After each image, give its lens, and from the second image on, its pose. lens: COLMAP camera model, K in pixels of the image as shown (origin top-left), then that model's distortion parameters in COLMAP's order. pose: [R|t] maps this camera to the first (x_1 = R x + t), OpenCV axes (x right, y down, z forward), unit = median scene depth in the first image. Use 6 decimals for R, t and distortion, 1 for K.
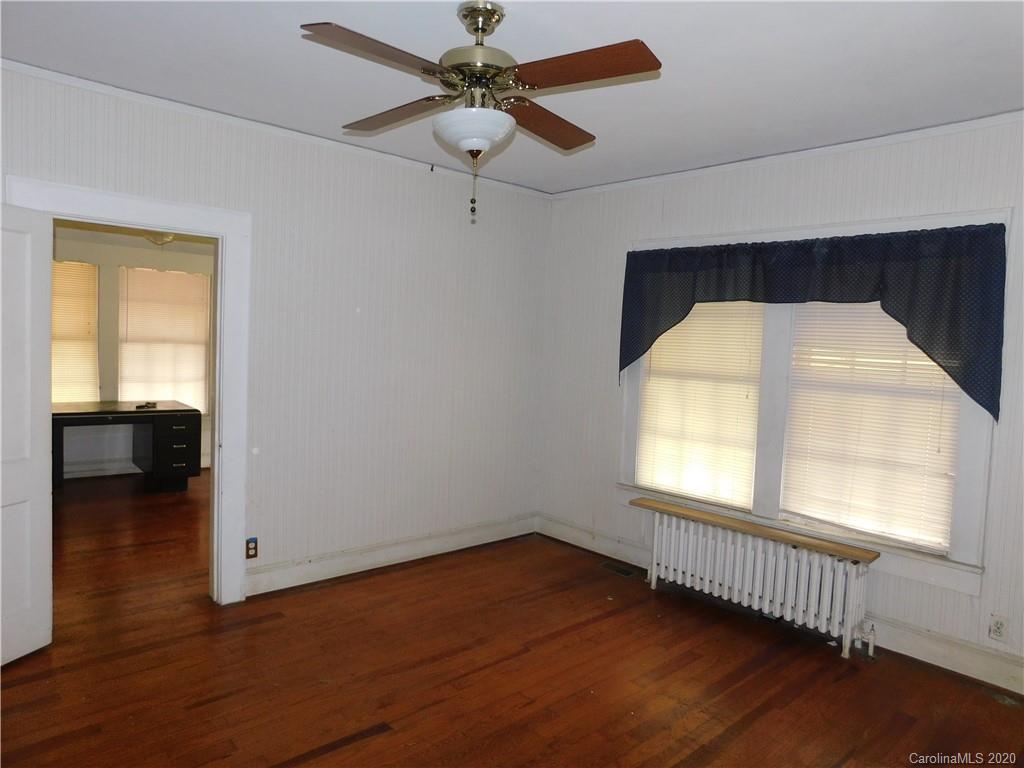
lens RADIAL K [[680.5, 0, 512.0], [0, 680.5, 384.0], [0, 0, 1]] dist [-0.067467, 0.058620]
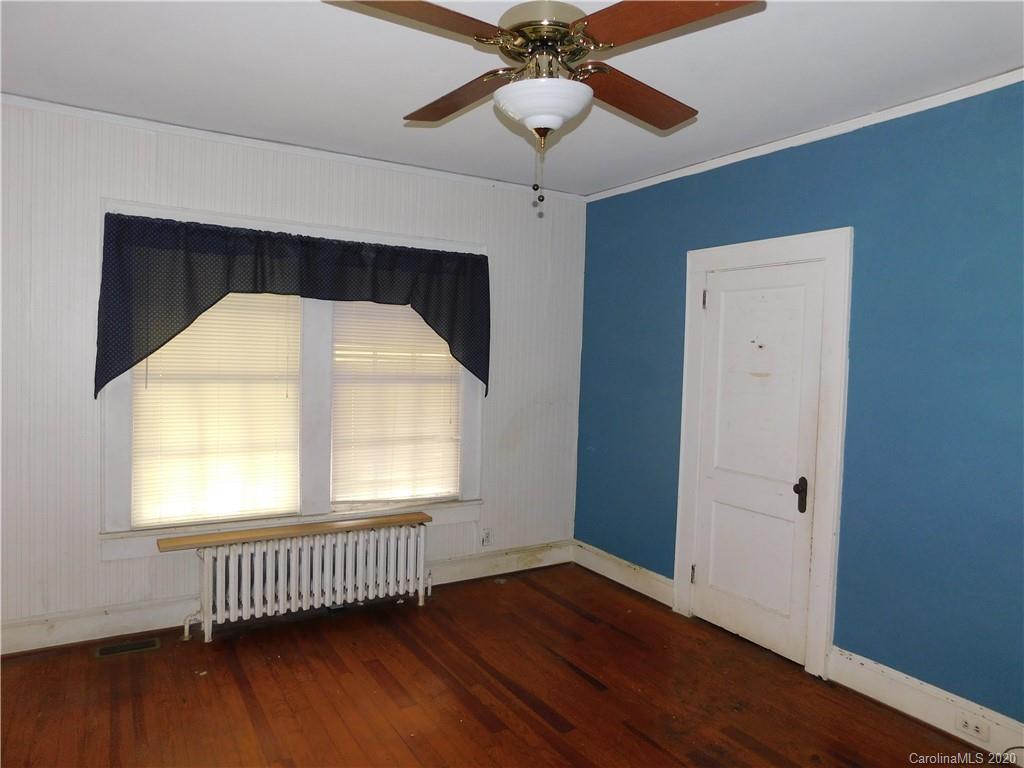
lens RADIAL K [[680.5, 0, 512.0], [0, 680.5, 384.0], [0, 0, 1]] dist [-0.067467, 0.058620]
pose [[0.191837, -0.079297, 0.978218, -0.575459], [0.042305, 0.996472, 0.072480, -0.059126], [-0.980514, 0.027479, 0.194515, 0.560356]]
